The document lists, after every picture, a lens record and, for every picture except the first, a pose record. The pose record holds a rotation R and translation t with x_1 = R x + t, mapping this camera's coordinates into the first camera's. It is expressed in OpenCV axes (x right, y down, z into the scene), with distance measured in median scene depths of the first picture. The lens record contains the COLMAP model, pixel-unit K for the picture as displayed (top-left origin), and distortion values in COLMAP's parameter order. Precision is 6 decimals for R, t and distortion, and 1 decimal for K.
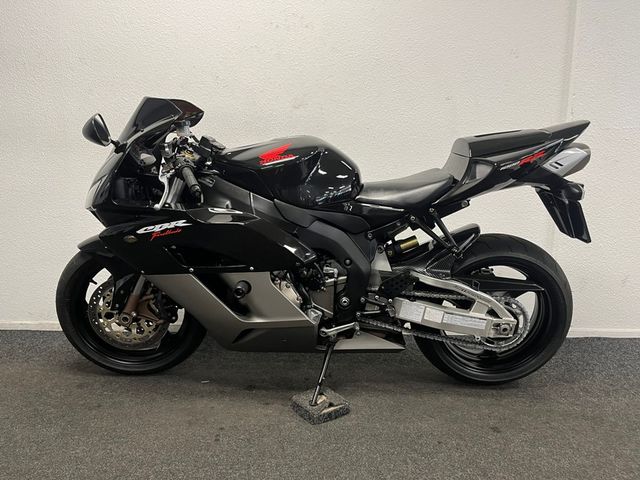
lens RADIAL K [[486.9, 0, 312.4], [0, 486.9, 240.8], [0, 0, 1]] dist [0.052521, -0.080131]
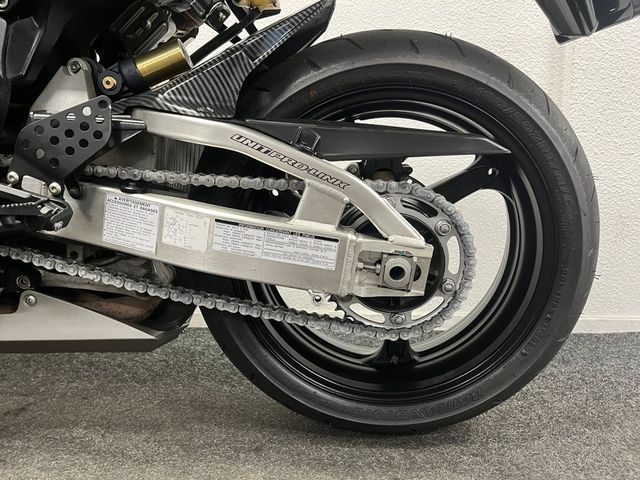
lens RADIAL K [[486.9, 0, 325.1], [0, 486.9, 235.7], [0, 0, 1]] dist [0.052521, -0.080131]
pose [[0.999671, -0.007036, -0.024685, 0.341452], [0.005458, 0.997972, -0.063416, 0.172247], [0.025081, 0.063260, 0.997682, 0.643038]]
